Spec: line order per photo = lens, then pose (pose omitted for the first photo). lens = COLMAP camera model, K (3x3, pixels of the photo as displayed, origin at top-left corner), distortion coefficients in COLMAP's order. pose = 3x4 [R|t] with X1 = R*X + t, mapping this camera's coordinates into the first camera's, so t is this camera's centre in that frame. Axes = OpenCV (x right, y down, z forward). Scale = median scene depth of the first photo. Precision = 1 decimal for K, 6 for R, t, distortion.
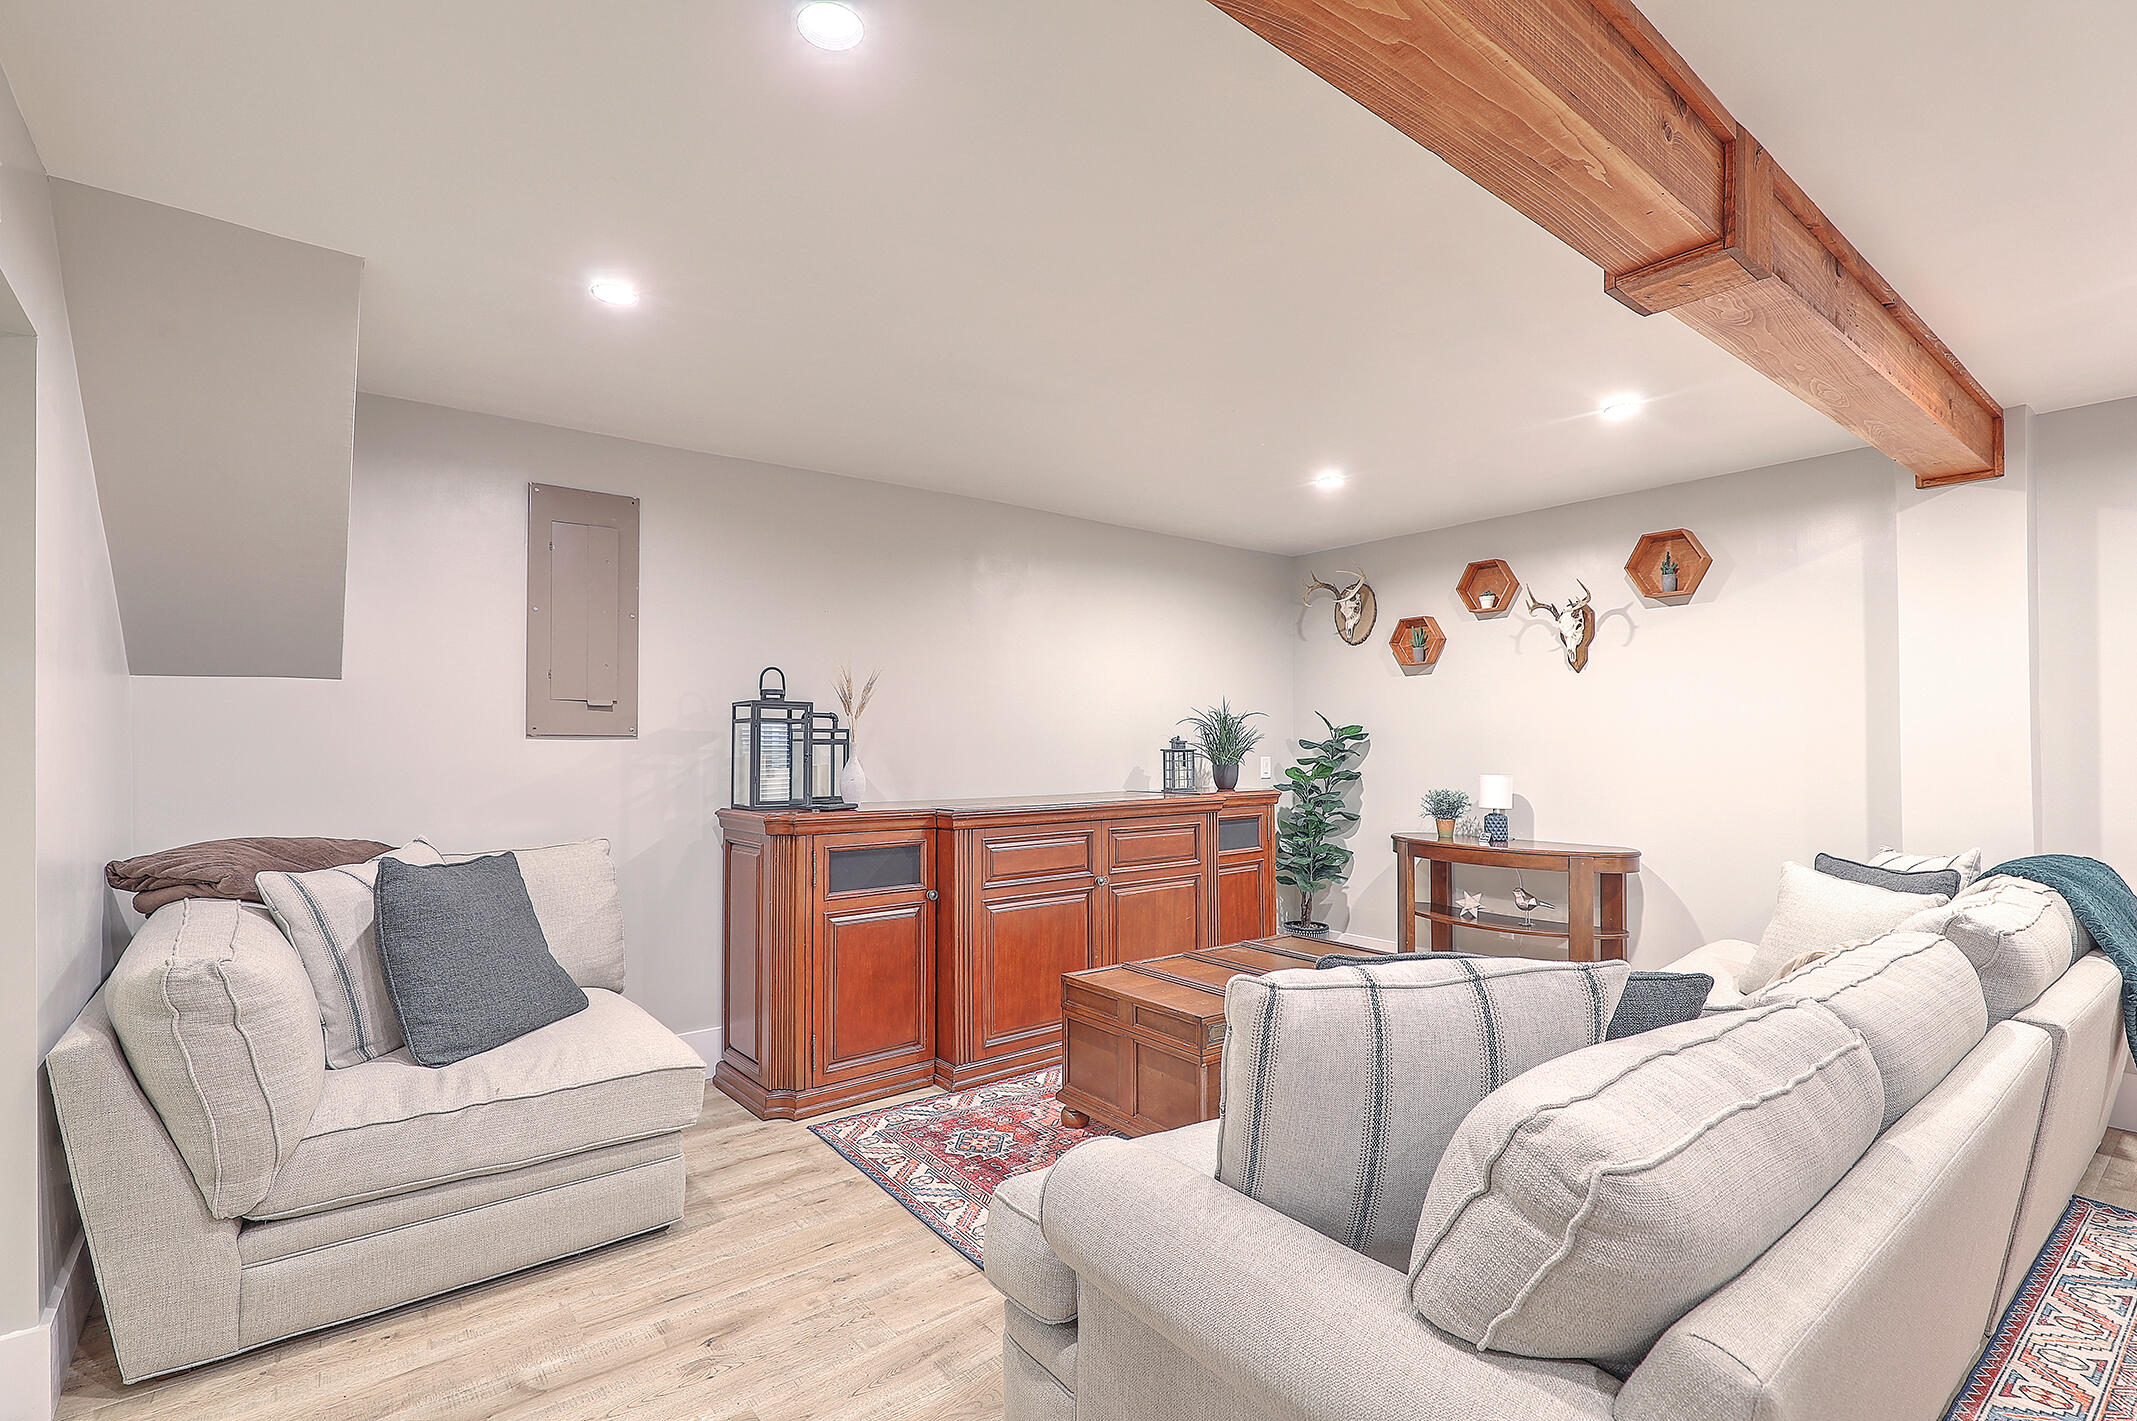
lens RADIAL K [[966.5, 0, 1066.1], [0, 966.5, 727.9], [0, 0, 1]] dist [-0.003229, -0.001238]
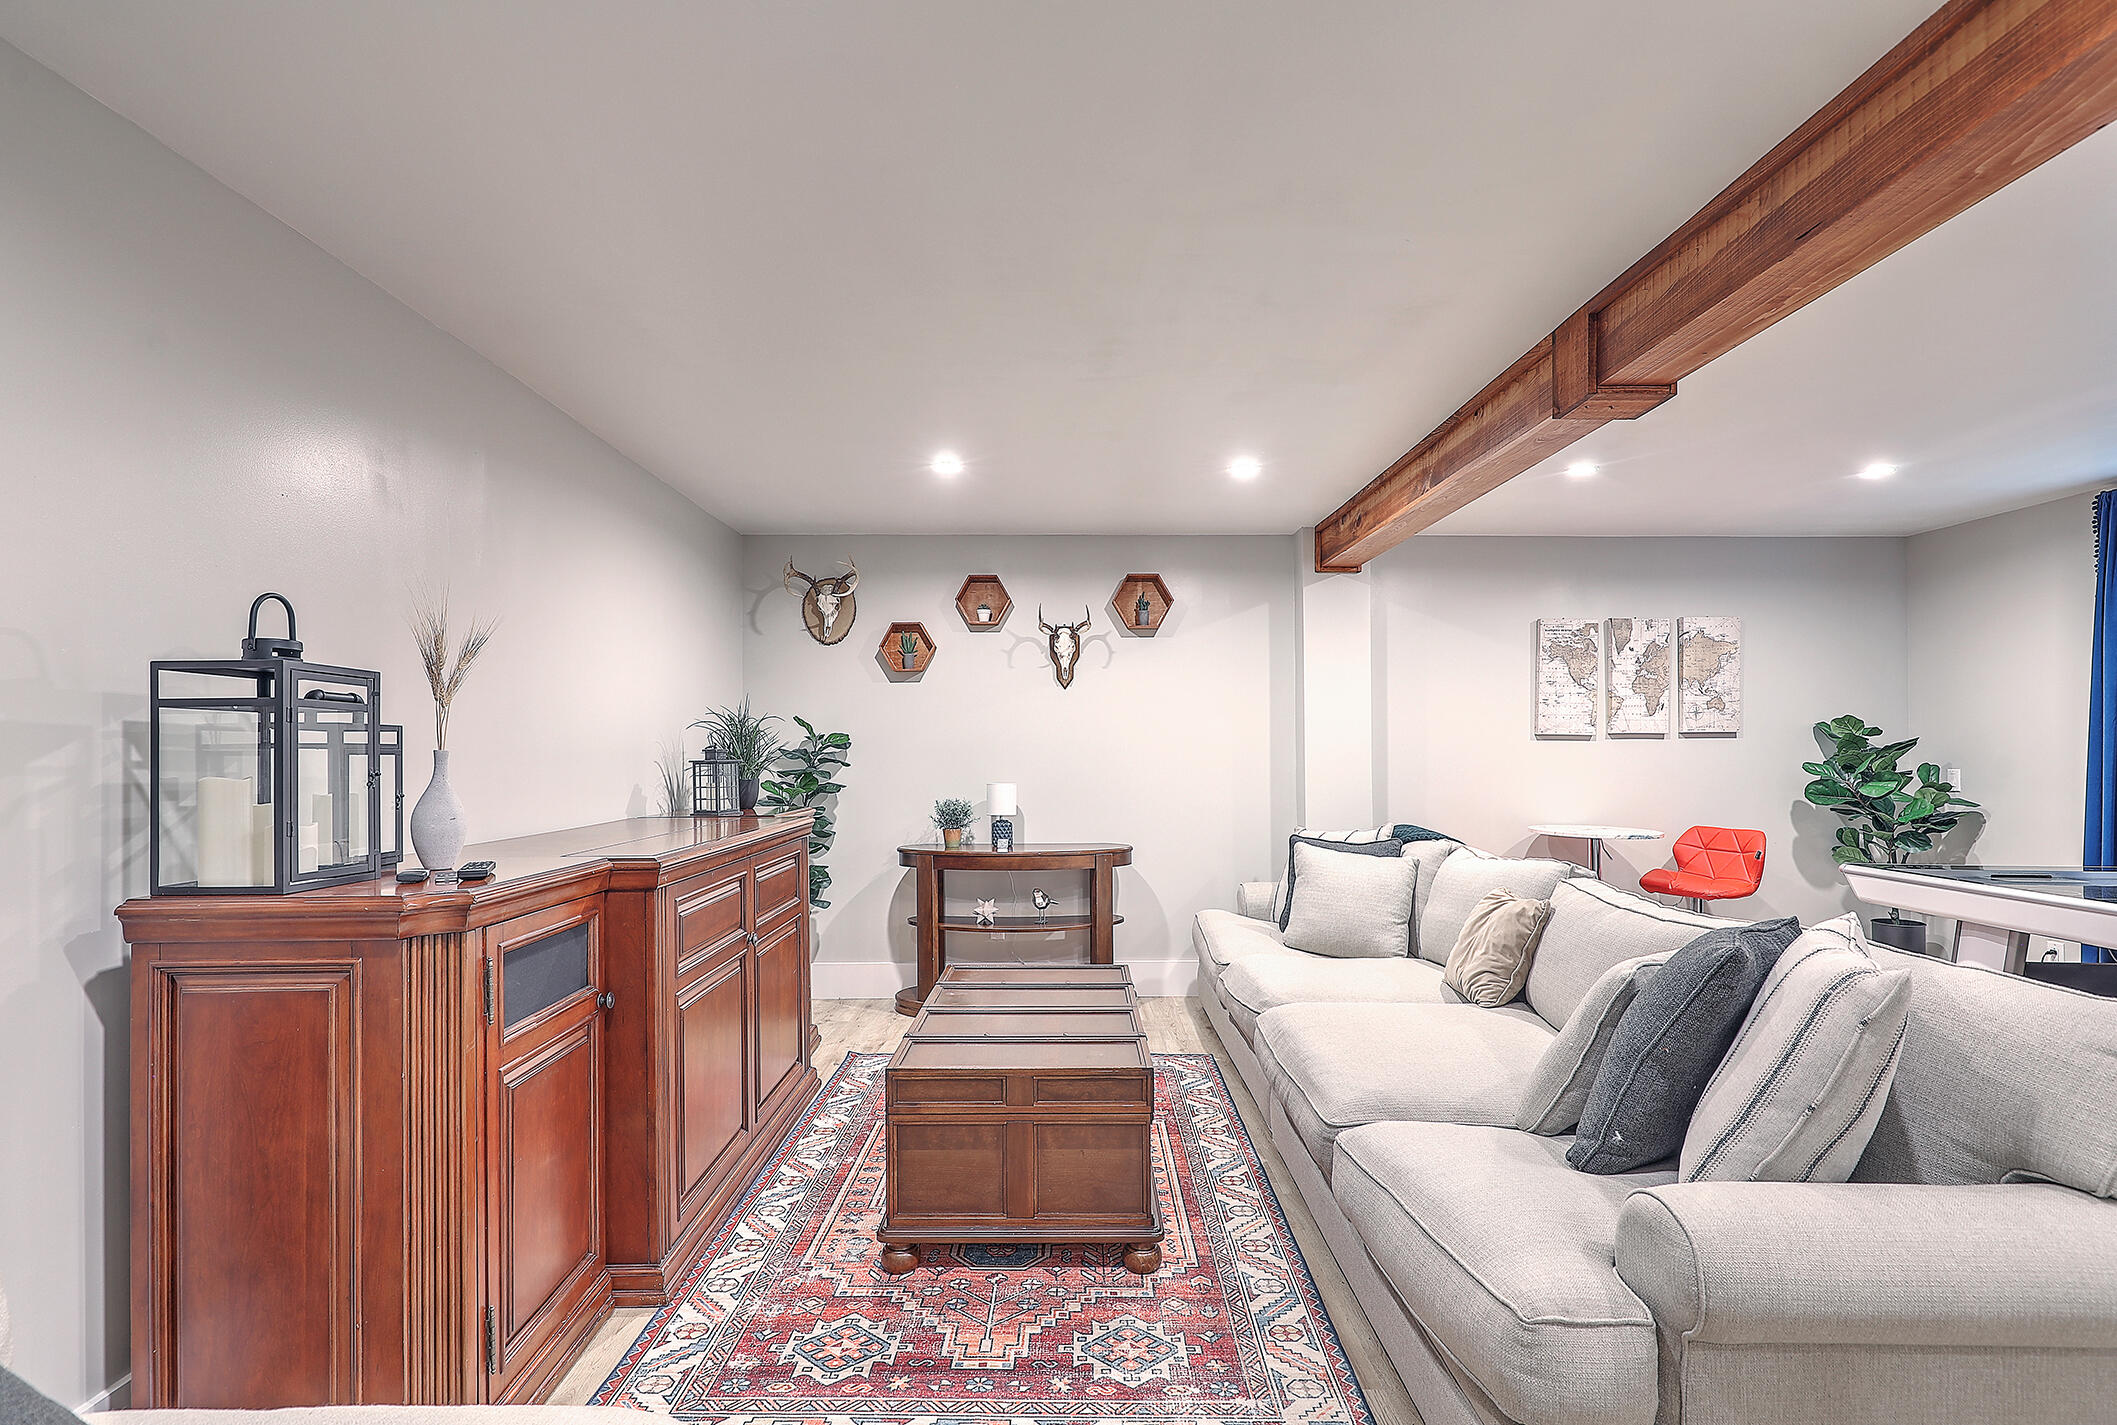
lens RADIAL K [[982.3, 0, 1060.1], [0, 982.3, 742.2], [0, 0, 1]] dist [0.002984, -0.000011]
pose [[0.609907, 0.008865, 0.792424, -0.361325], [-0.012822, 0.999917, -0.001317, 0.005410], [-0.792369, -0.009357, 0.609970, 0.311741]]
